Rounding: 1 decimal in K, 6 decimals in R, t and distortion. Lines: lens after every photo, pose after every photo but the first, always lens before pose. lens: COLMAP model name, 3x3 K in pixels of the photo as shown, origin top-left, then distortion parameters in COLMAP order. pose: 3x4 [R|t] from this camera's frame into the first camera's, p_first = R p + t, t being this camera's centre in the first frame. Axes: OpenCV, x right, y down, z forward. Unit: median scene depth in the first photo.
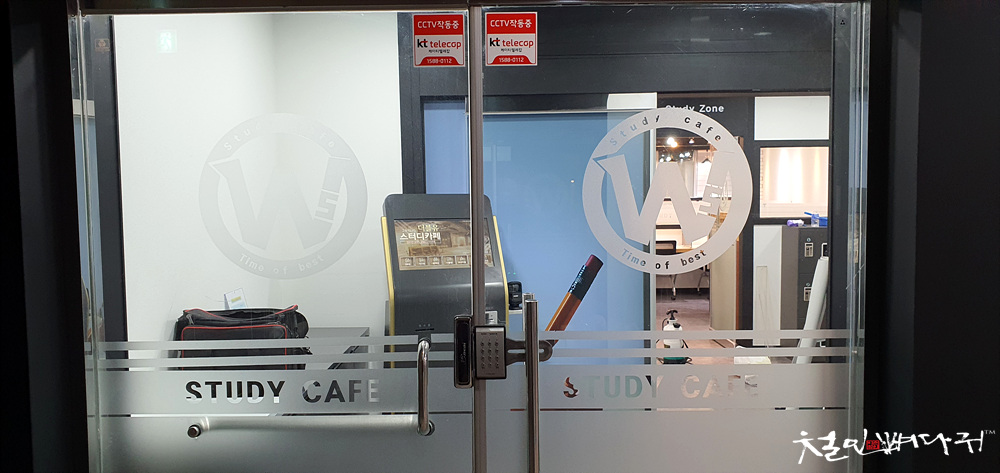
lens RADIAL K [[785.8, 0, 499.2], [0, 785.8, 232.0], [0, 0, 1]] dist [0.028748, -0.019850]
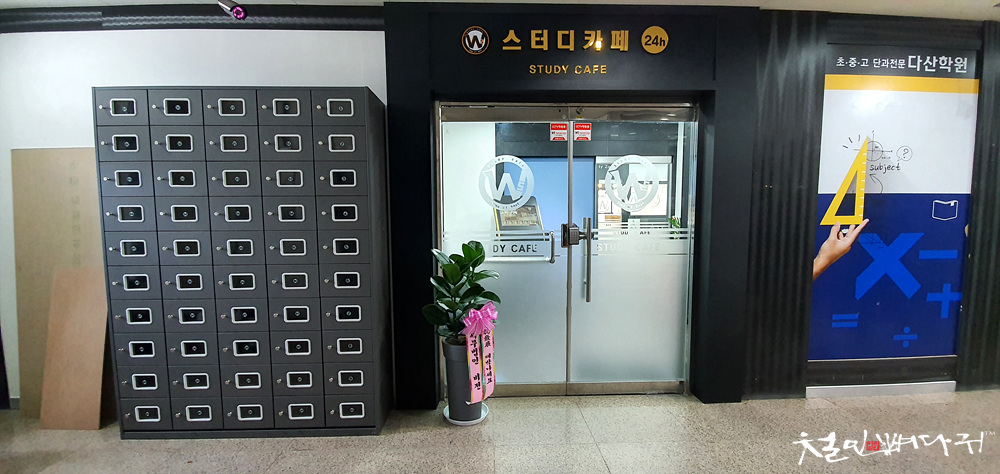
lens RADIAL K [[398.7, 0, 500.5], [0, 398.7, 243.4], [0, 0, 1]] dist [-0.009101, -0.002198]
pose [[0.999236, 0.001276, 0.039066, -0.352307], [-0.002102, 0.999775, 0.021113, 0.151535], [-0.039031, -0.021179, 0.999014, -0.524161]]
